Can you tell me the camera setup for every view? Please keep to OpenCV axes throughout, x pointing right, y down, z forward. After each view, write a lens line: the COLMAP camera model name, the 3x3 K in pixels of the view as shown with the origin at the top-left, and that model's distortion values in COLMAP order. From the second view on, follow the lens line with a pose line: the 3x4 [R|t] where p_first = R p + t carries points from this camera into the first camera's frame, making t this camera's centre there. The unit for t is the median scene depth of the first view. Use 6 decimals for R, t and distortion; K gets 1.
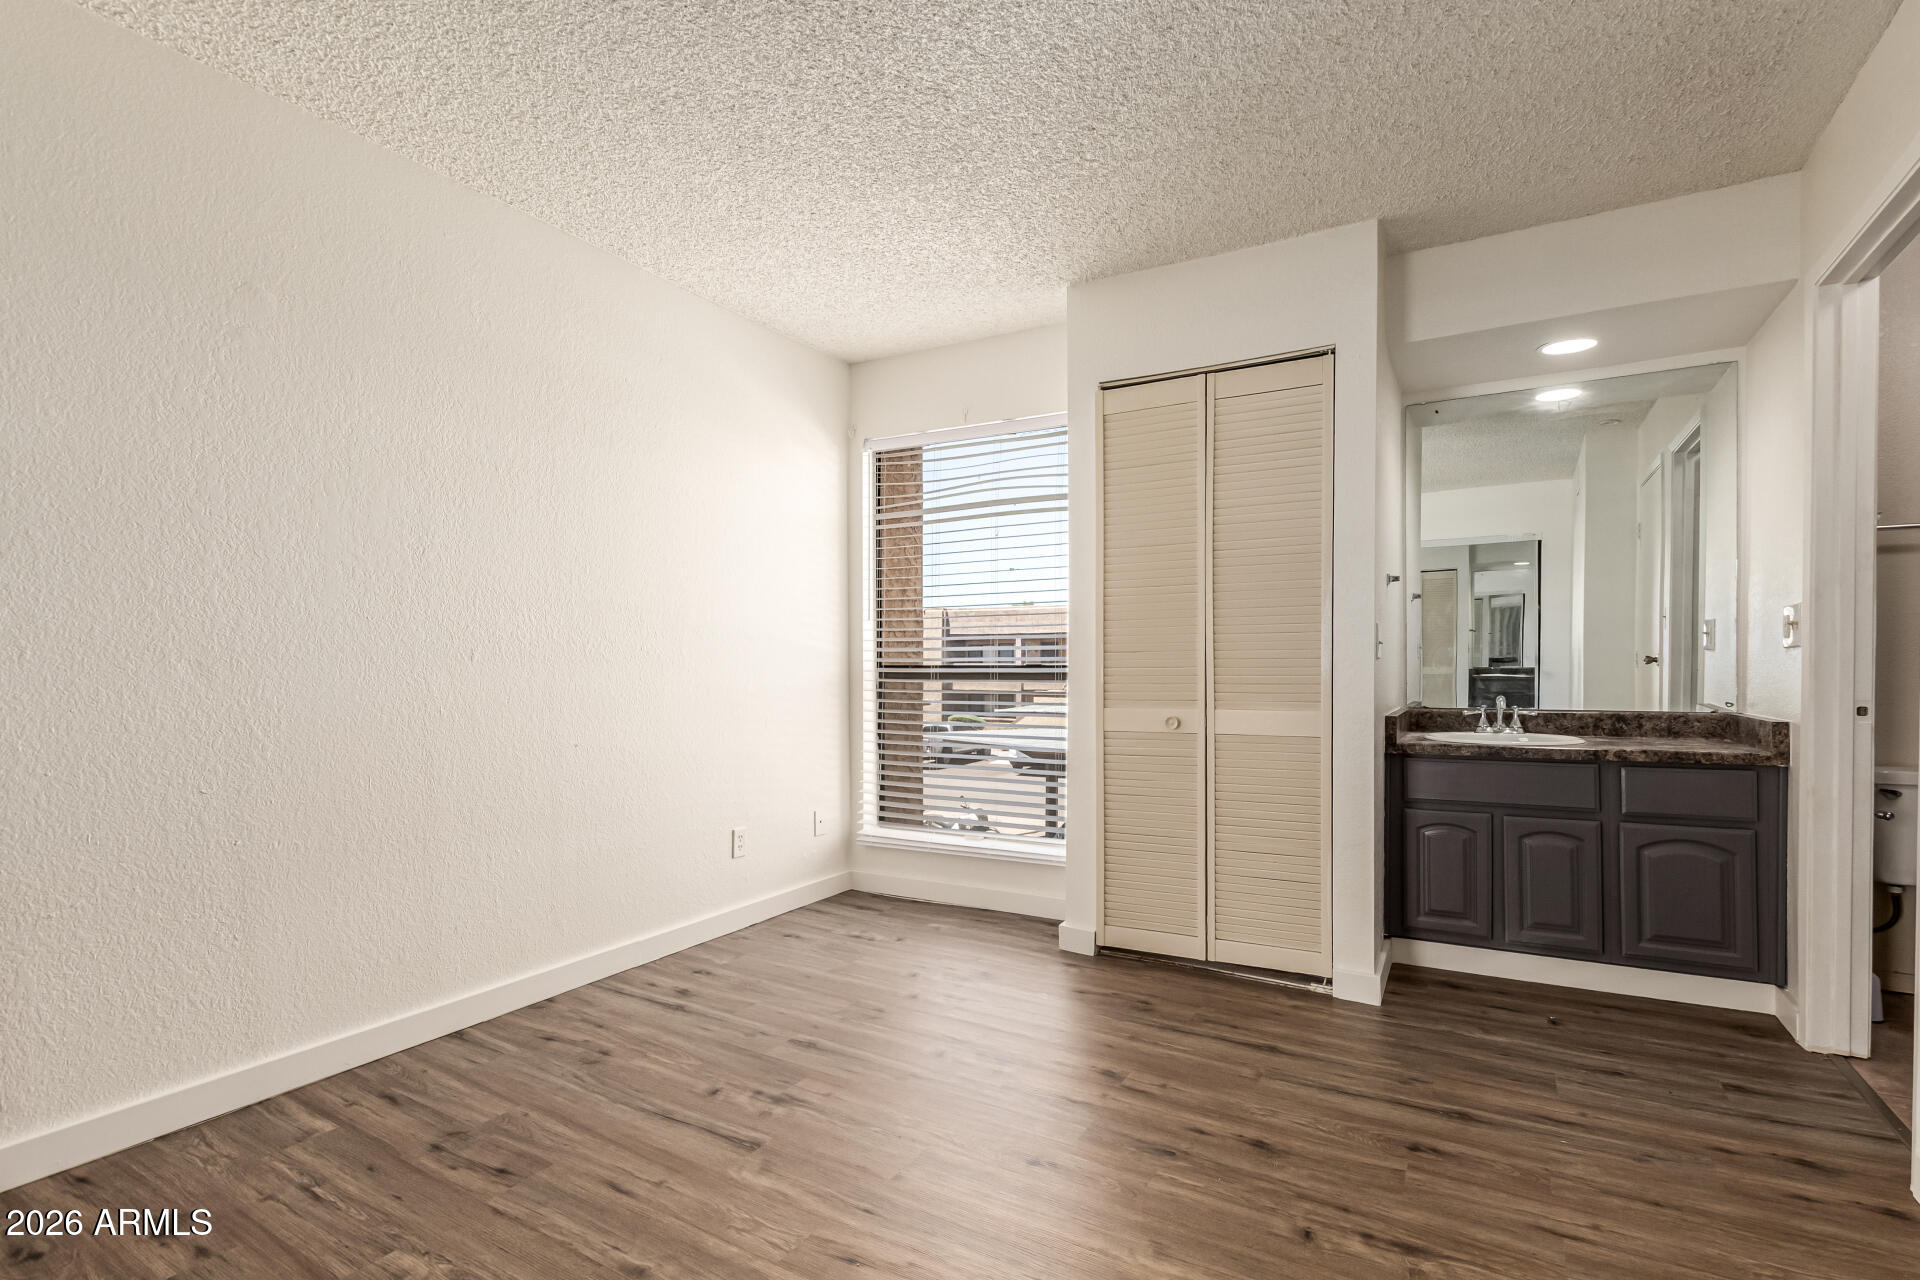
lens RADIAL K [[878.3, 0, 976.0], [0, 878.3, 656.8], [0, 0, 1]] dist [0.010898, -0.005648]
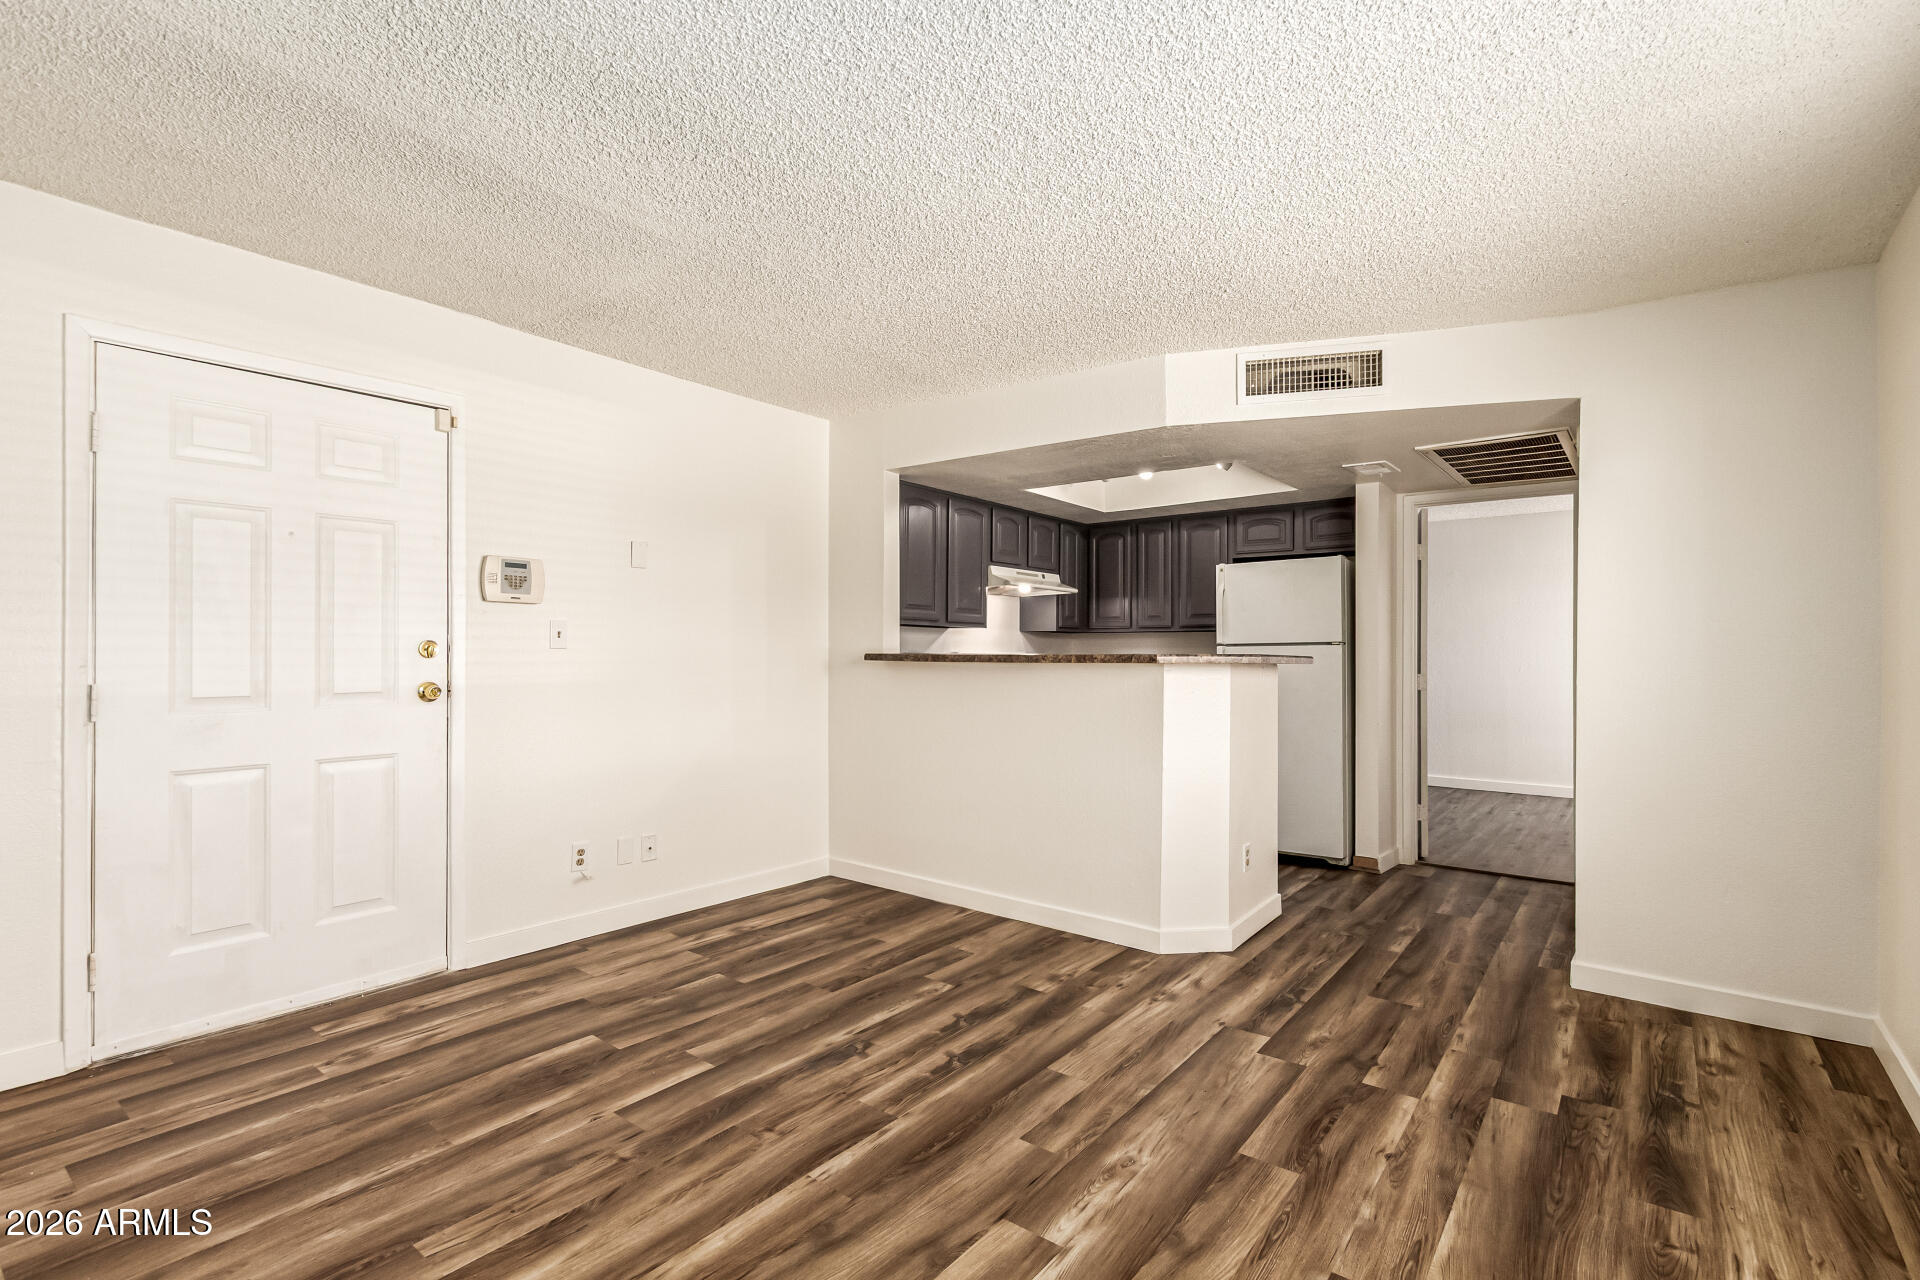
lens RADIAL K [[878.3, 0, 977.3], [0, 878.3, 651.8], [0, 0, 1]] dist [0.010898, -0.005648]
pose [[-0.130009, 0.002491, -0.991510, 3.470239], [0.006865, 0.999975, 0.001612, -0.098296], [0.991489, -0.006597, -0.130023, -0.538188]]
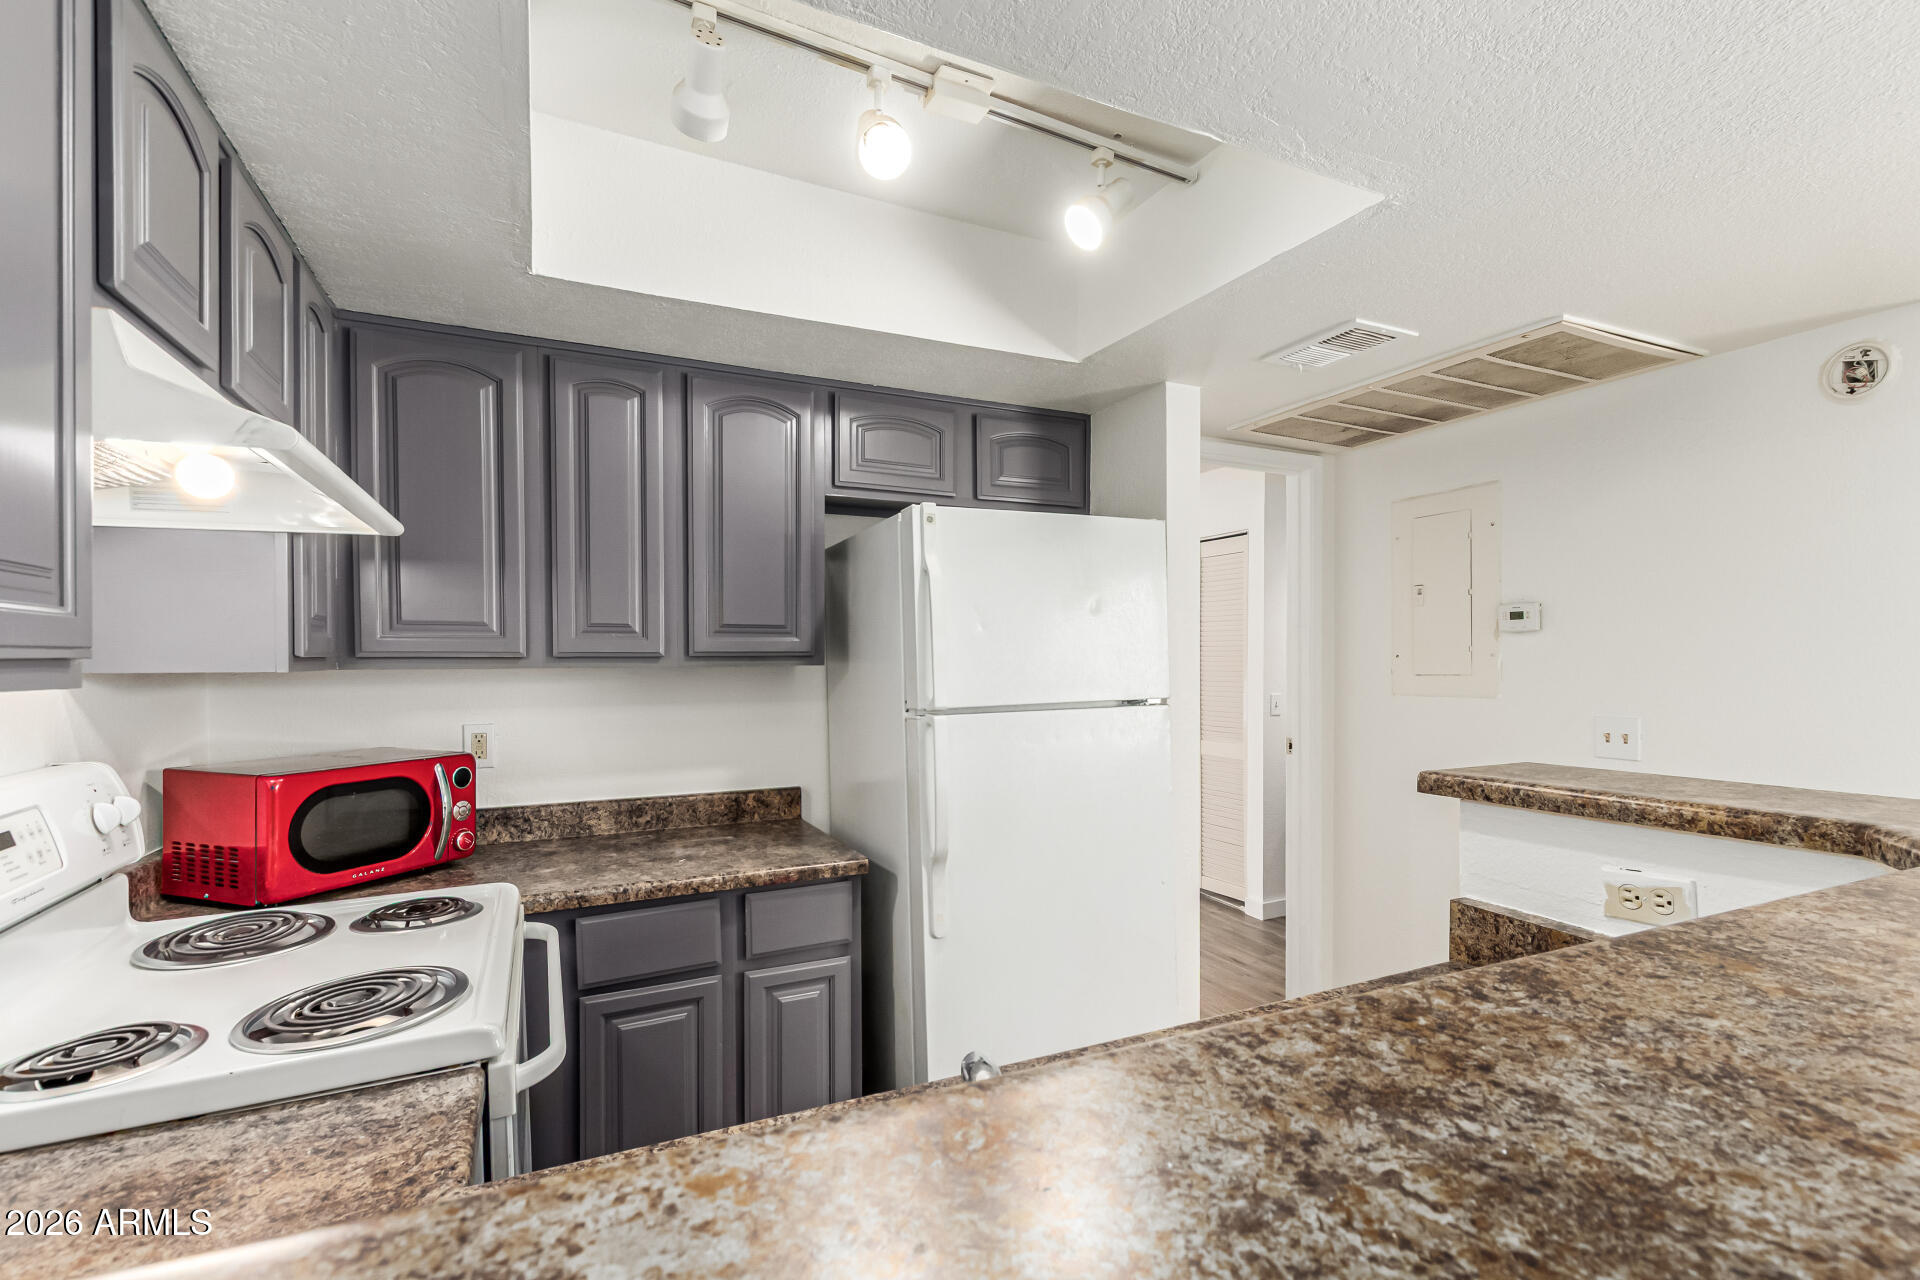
lens RADIAL K [[885.3, 0, 969.7], [0, 885.3, 664.1], [0, 0, 1]] dist [0.007721, -0.002615]
pose [[0.819642, 0.012530, -0.572739, 1.372828], [0.000373, 0.999749, 0.022404, -0.189418], [0.572876, -0.018577, 0.819432, -0.972278]]
